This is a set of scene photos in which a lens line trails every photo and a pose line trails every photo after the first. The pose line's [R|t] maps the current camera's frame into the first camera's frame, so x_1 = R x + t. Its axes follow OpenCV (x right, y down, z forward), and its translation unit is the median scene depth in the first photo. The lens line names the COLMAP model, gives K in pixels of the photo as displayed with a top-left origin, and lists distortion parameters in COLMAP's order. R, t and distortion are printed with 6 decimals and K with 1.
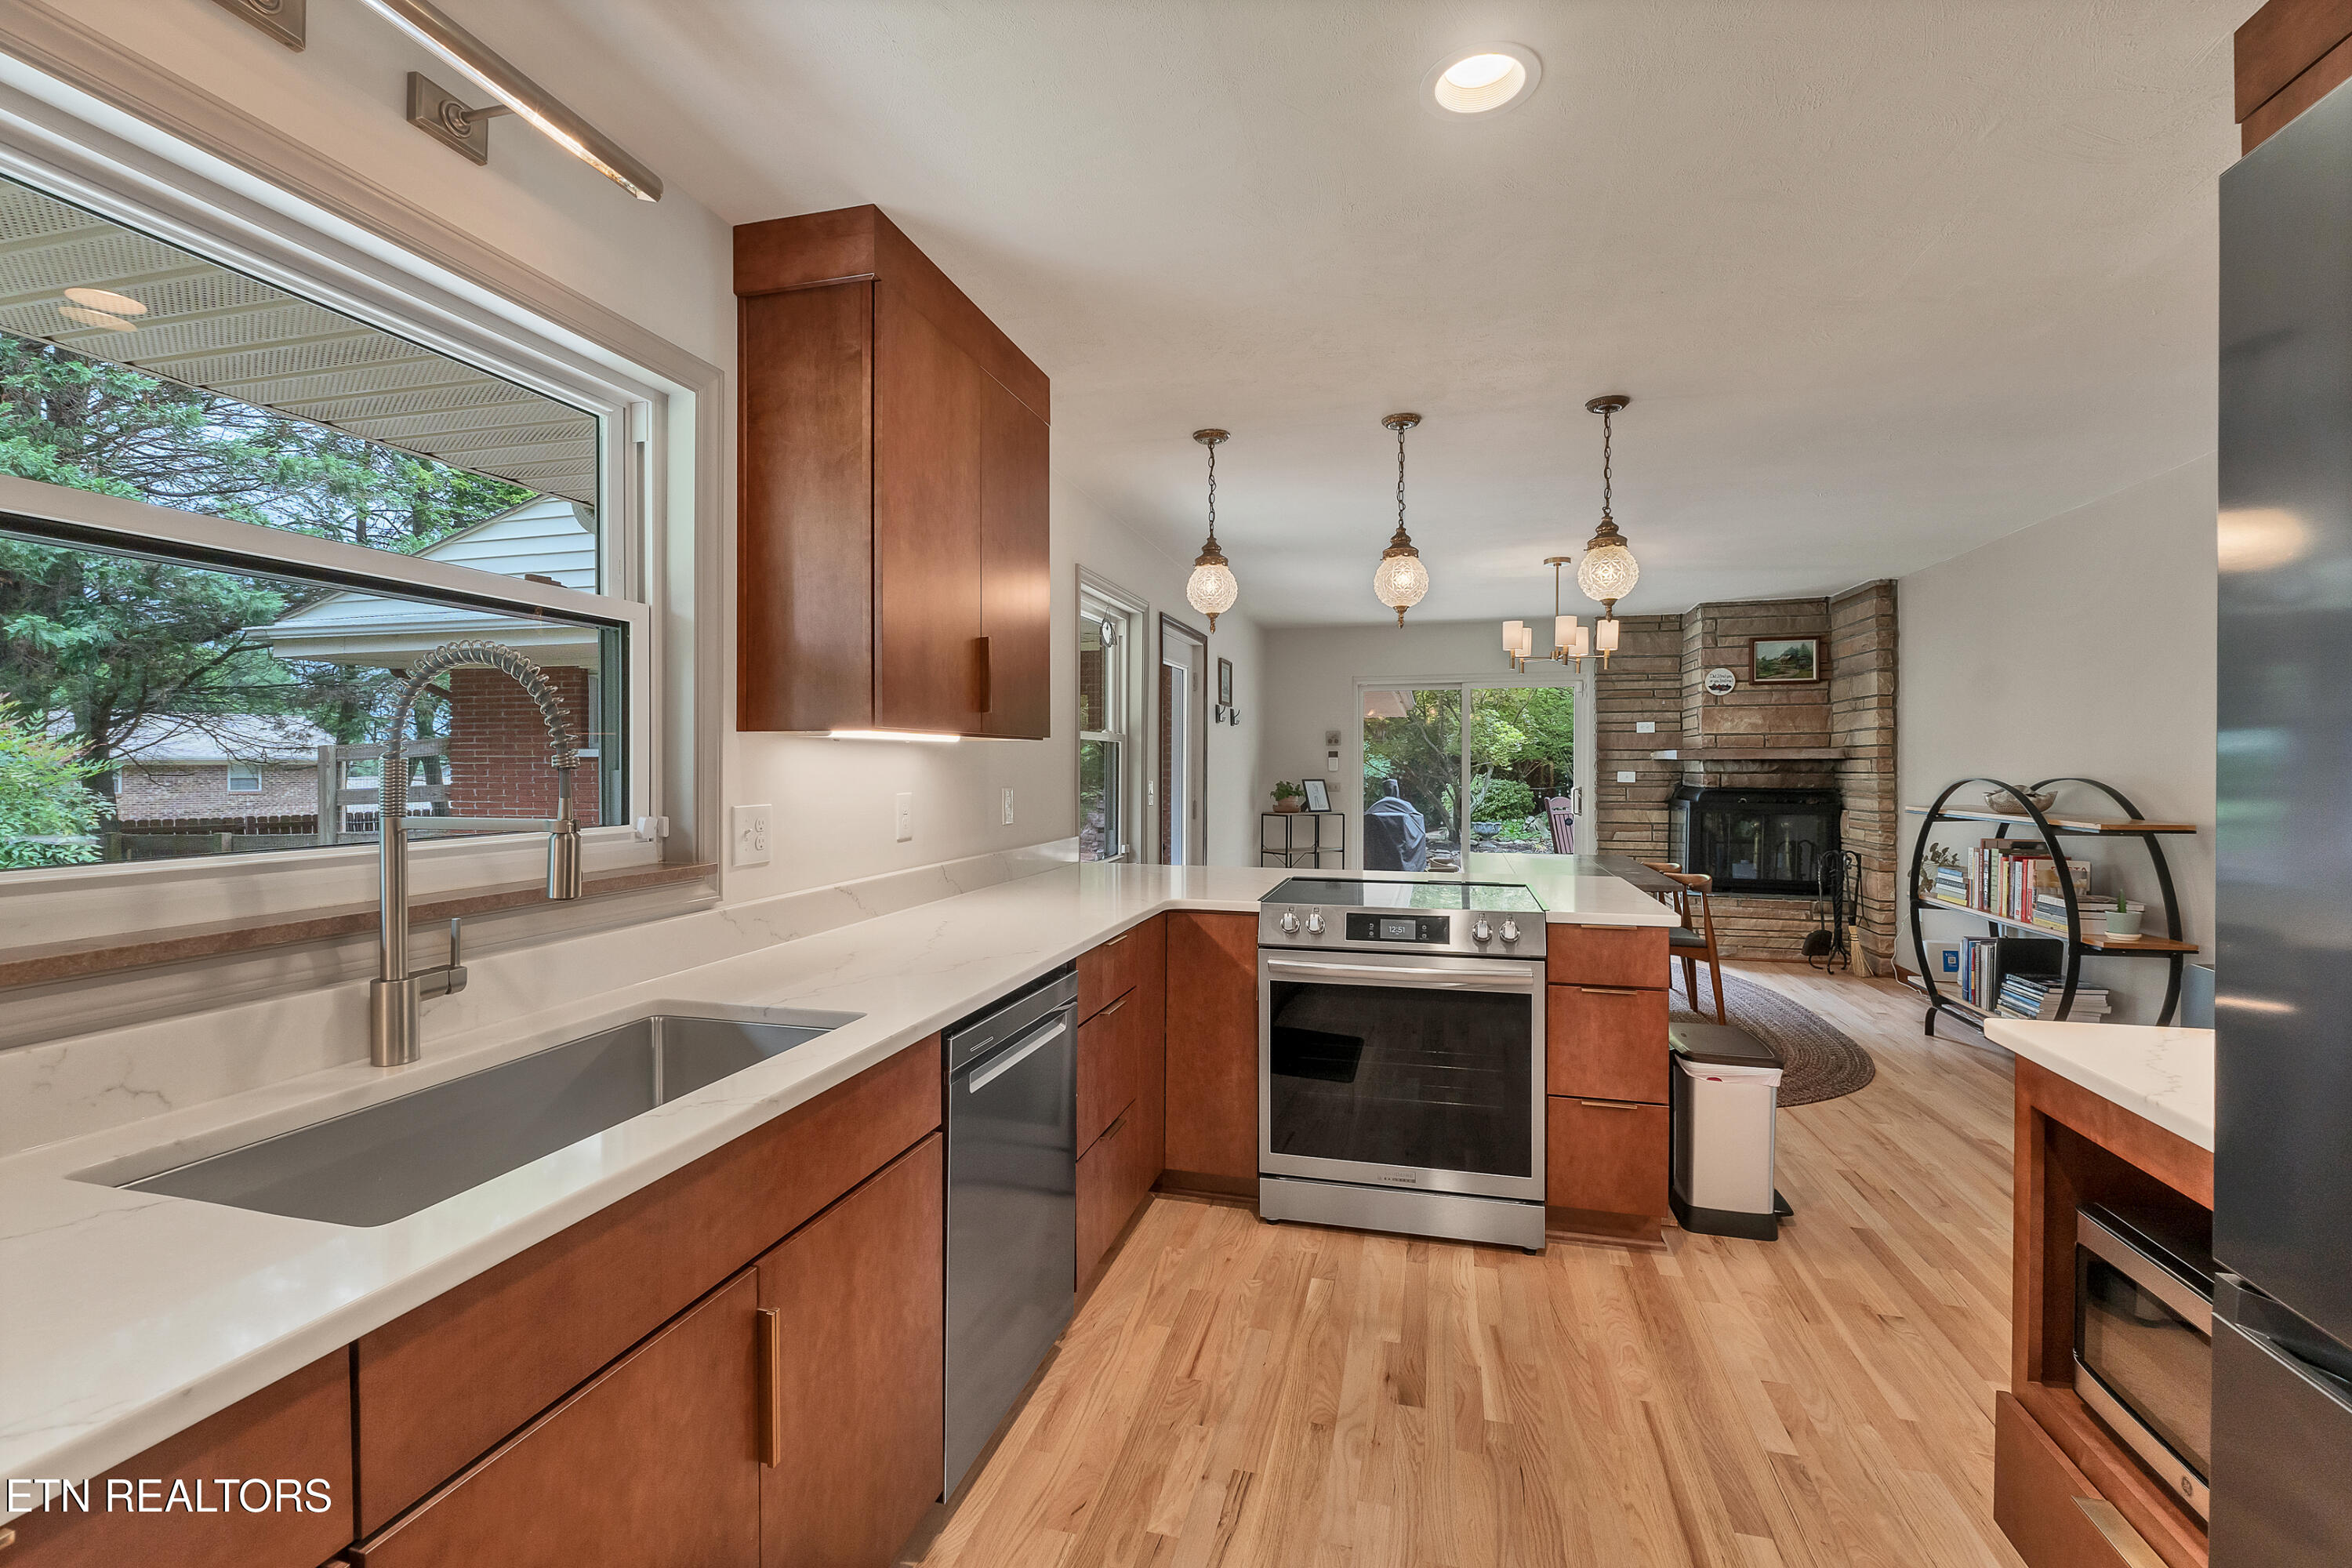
lens RADIAL K [[994.1, 0, 1175.0], [0, 994.1, 763.6], [0, 0, 1]] dist [-0.006714, -0.000743]
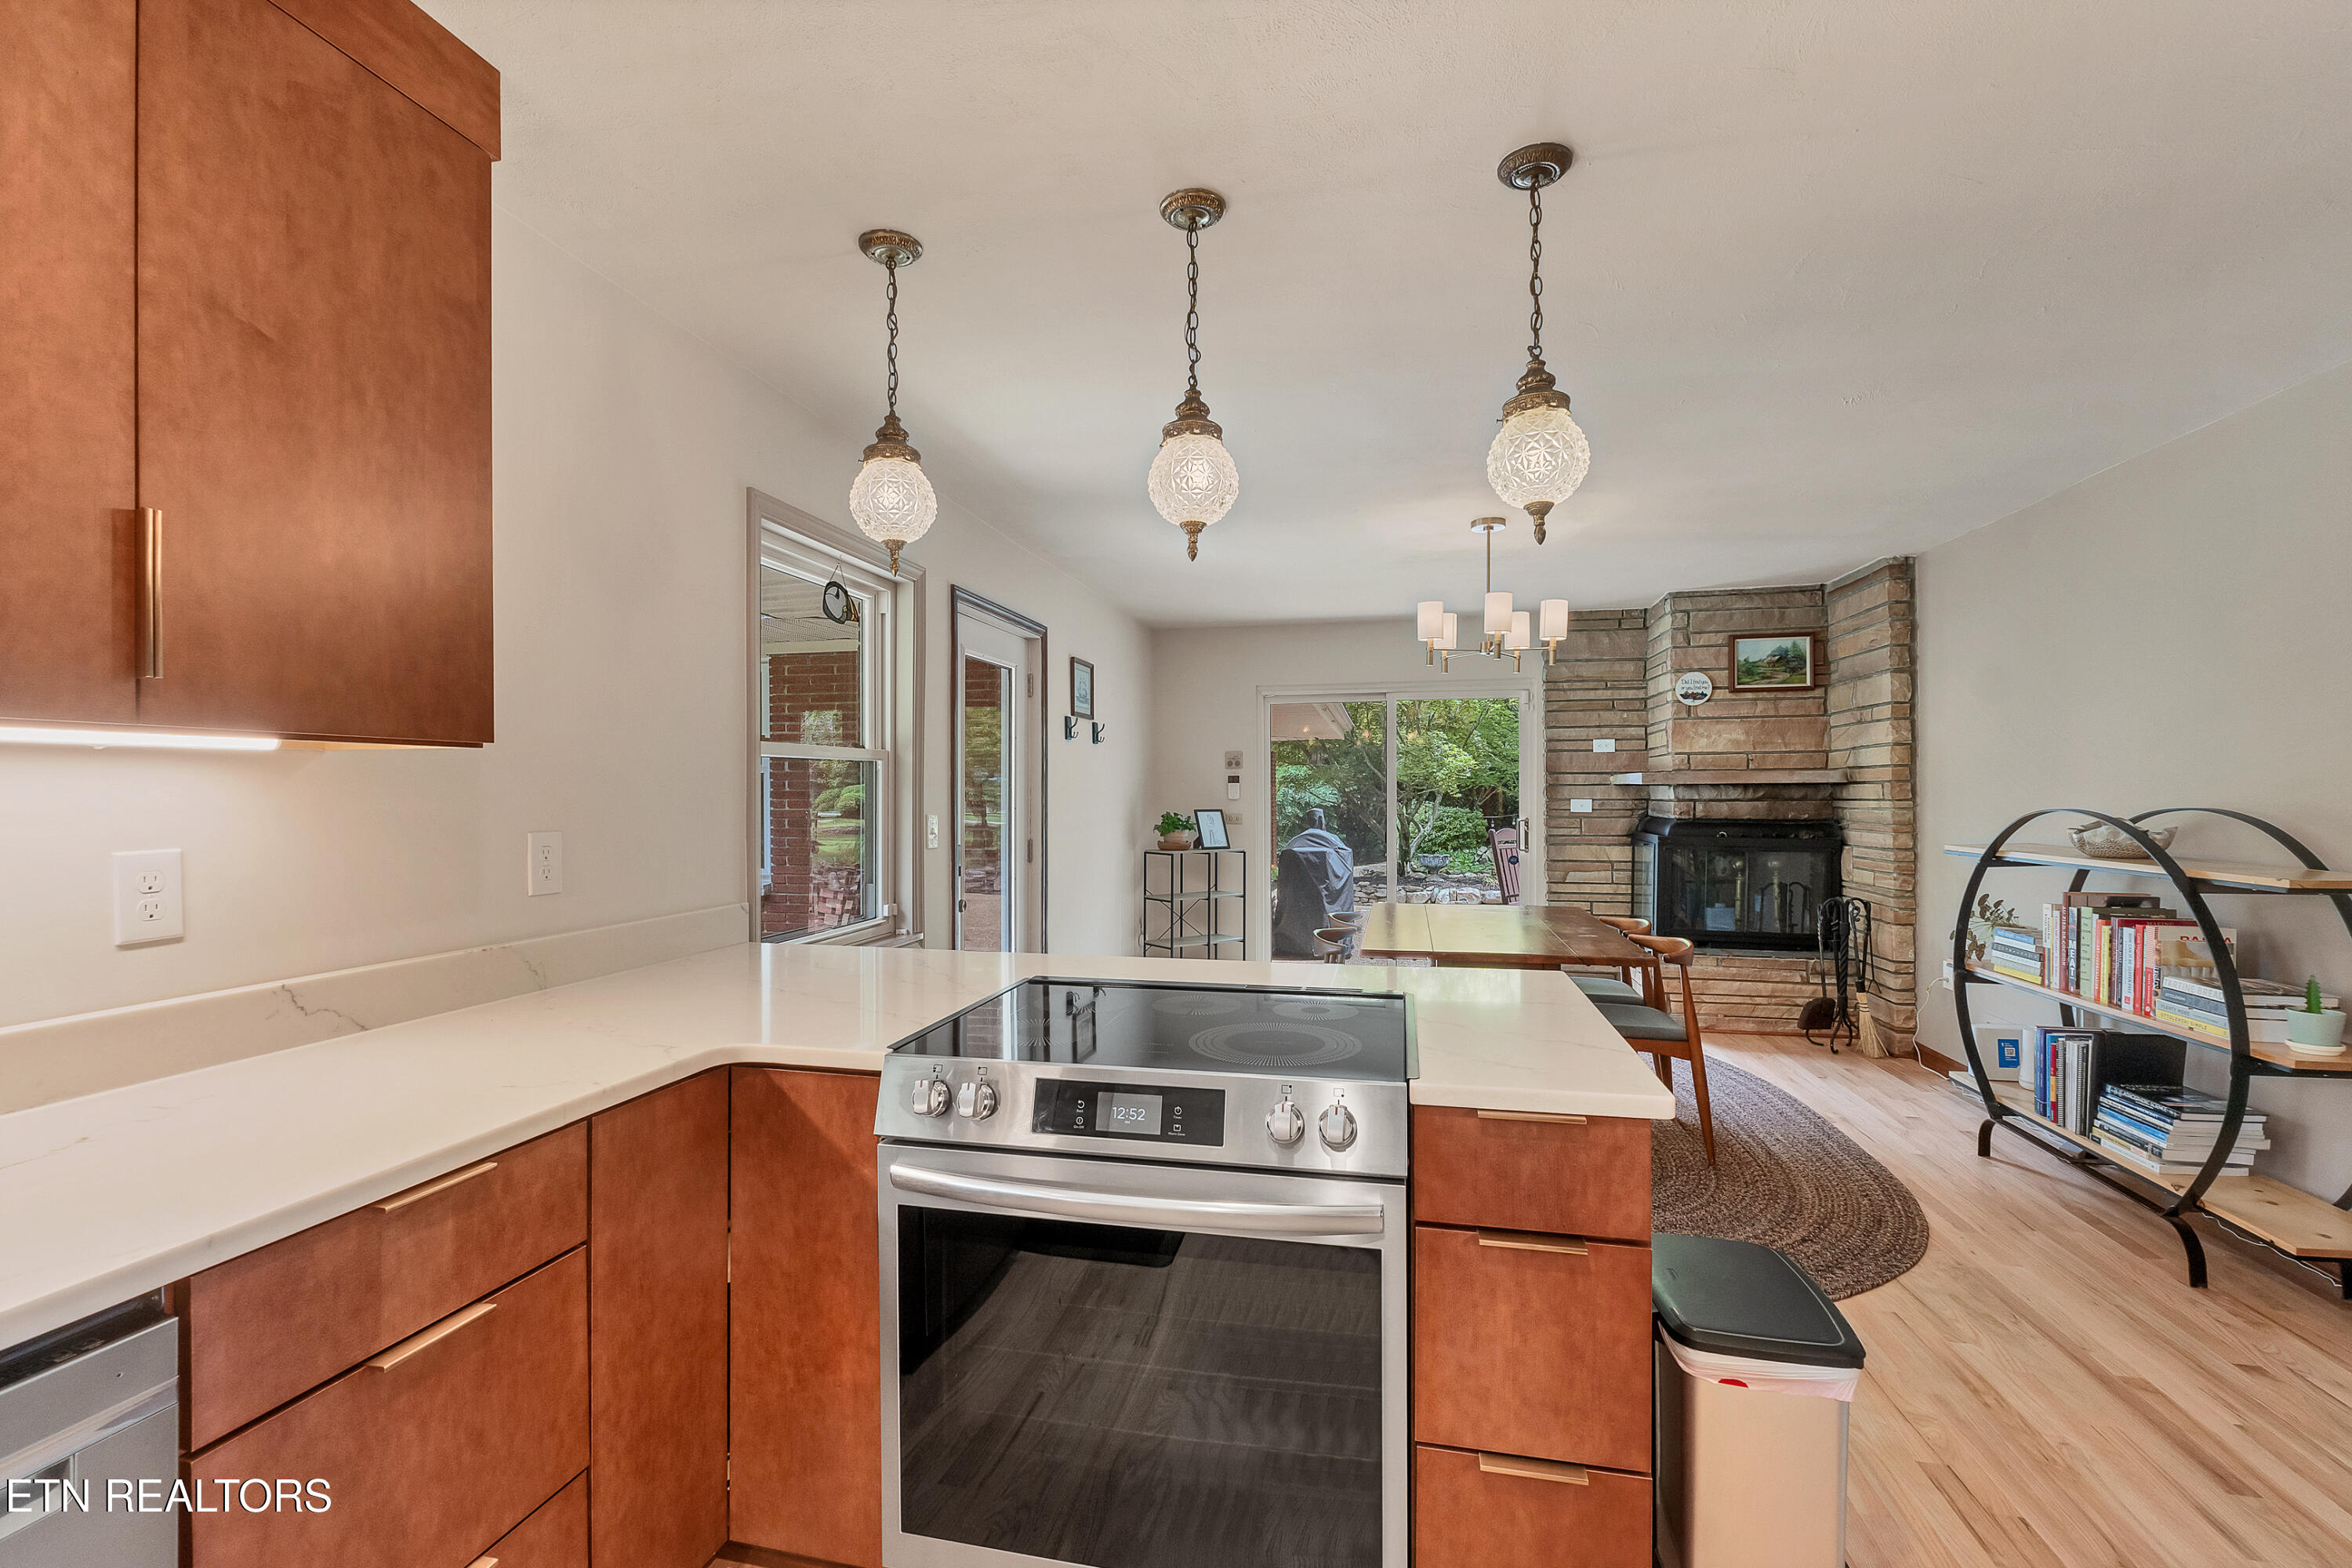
lens RADIAL K [[975.0, 0, 1184.9], [0, 975.0, 787.9], [0, 0, 1]] dist [-0.005017, -0.000417]
pose [[0.999345, -0.002831, 0.036081, 0.114804], [0.002948, 0.999991, -0.003200, 0.000317], [-0.036071, 0.003304, 0.999344, 0.241479]]
